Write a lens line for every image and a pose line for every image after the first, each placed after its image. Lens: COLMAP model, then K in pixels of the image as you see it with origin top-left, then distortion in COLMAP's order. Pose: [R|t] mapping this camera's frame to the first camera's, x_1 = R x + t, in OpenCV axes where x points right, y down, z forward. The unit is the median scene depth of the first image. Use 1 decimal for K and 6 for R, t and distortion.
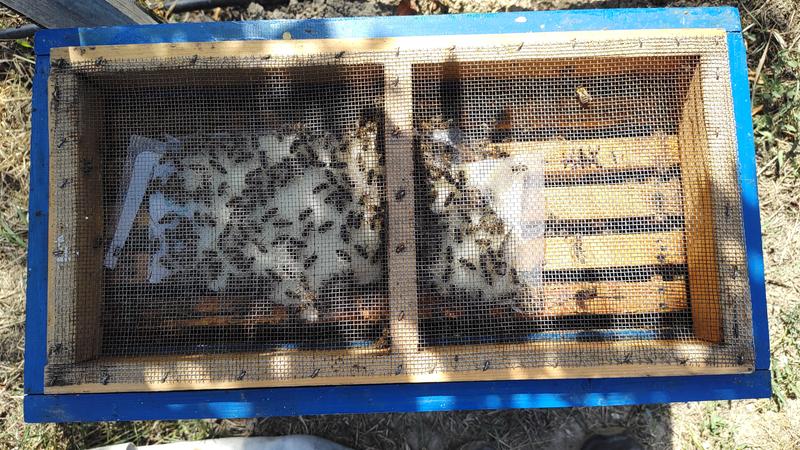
lens RADIAL K [[546.1, 0, 396.9], [0, 546.1, 225.5], [0, 0, 1]] dist [-0.005161, -0.001893]
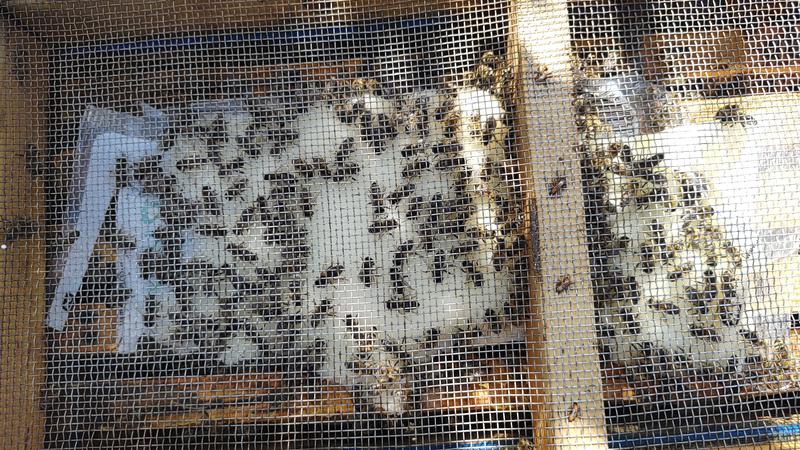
lens RADIAL K [[546.1, 0, 403.0], [0, 546.1, 224.9], [0, 0, 1]] dist [-0.005161, -0.001893]
pose [[0.999112, -0.032238, -0.027127, -0.131786], [0.031188, 0.998779, -0.038300, -0.001684], [0.028329, 0.037420, 0.998898, 0.437519]]
